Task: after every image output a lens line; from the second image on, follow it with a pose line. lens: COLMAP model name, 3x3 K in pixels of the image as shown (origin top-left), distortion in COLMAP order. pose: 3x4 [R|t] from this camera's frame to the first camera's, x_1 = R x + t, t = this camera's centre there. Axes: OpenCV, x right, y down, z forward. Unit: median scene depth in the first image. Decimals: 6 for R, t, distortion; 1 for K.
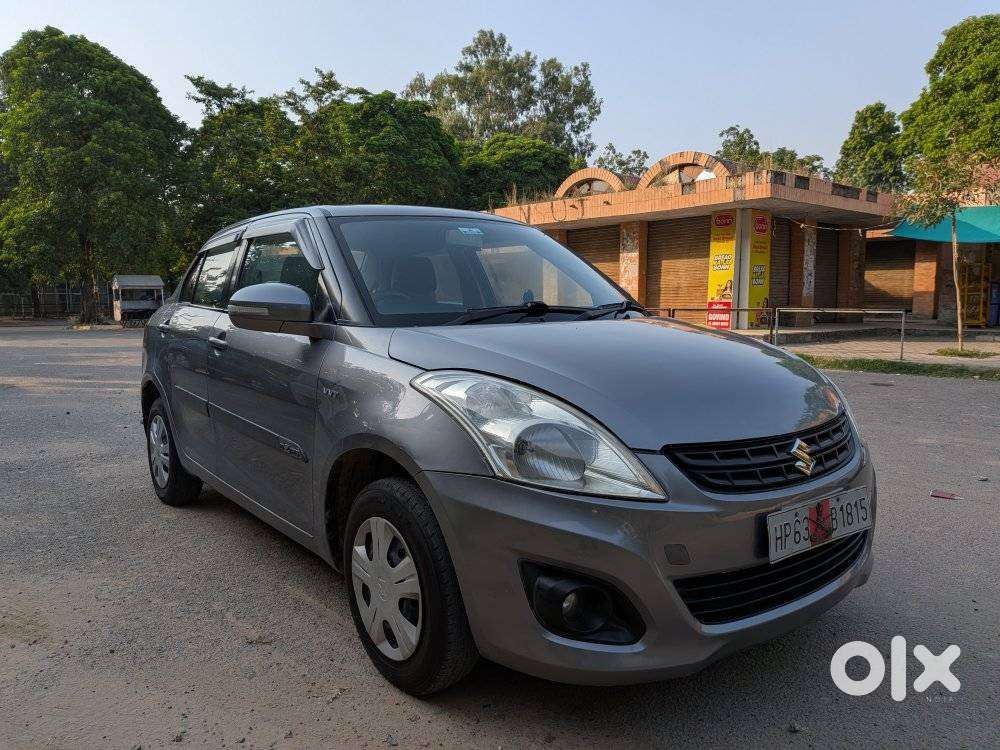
lens RADIAL K [[723.8, 0, 488.5], [0, 723.8, 375.3], [0, 0, 1]] dist [0.034724, -0.049630]
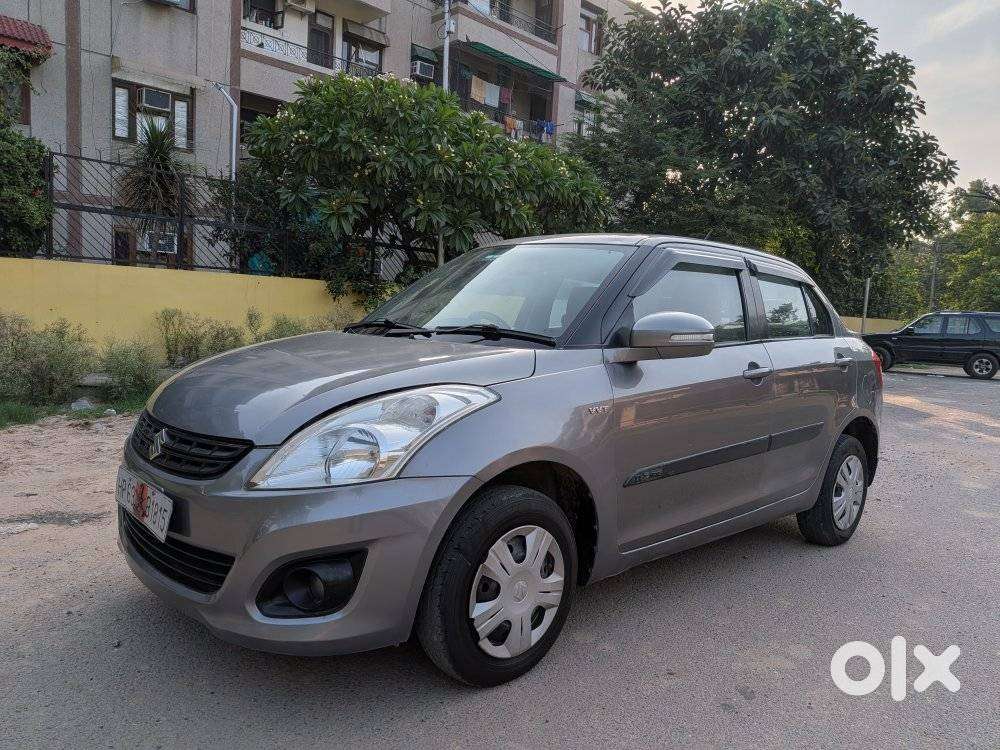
lens RADIAL K [[721.7, 0, 499.3], [0, 721.7, 389.4], [0, 0, 1]] dist [0.042005, -0.073264]
pose [[0.089318, 0.116105, -0.989213, 0.093644], [-0.152625, 0.983048, 0.101601, -0.010118], [0.984240, 0.141904, 0.105525, 0.081330]]
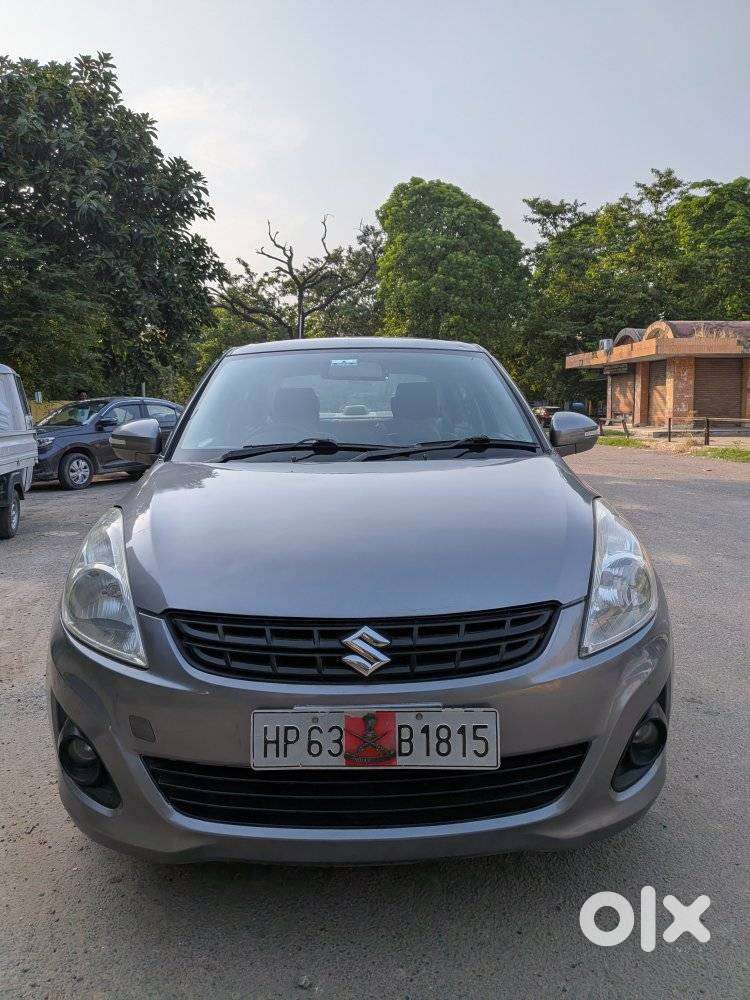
lens RADIAL K [[721.7, 0, 378.6], [0, 721.7, 482.1], [0, 0, 1]] dist [0.042005, -0.073264]
pose [[0.810124, 0.057888, -0.583394, 0.051587], [-0.058842, 0.998117, 0.017328, -0.004902], [0.583299, 0.020290, 0.812004, 0.021357]]
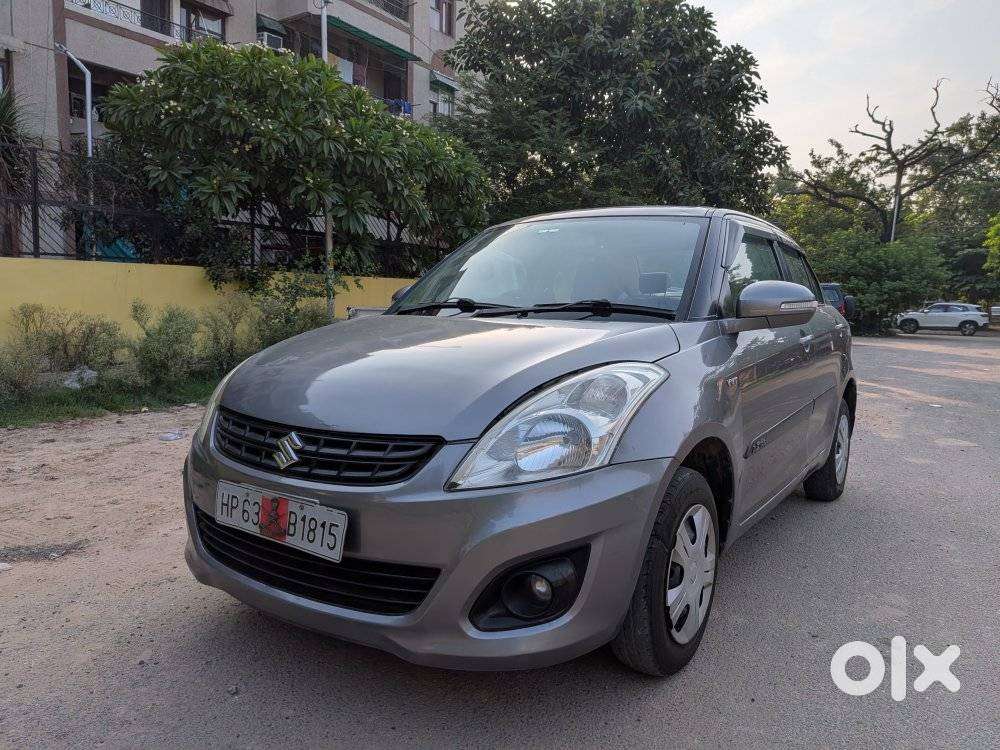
lens RADIAL K [[727.9, 0, 509.9], [0, 727.9, 379.7], [0, 0, 1]] dist [0.031297, -0.067076]
pose [[0.315274, 0.112122, -0.942354, 0.084255], [-0.117563, 0.989962, 0.078455, -0.005590], [0.941691, 0.086051, 0.325290, 0.055342]]
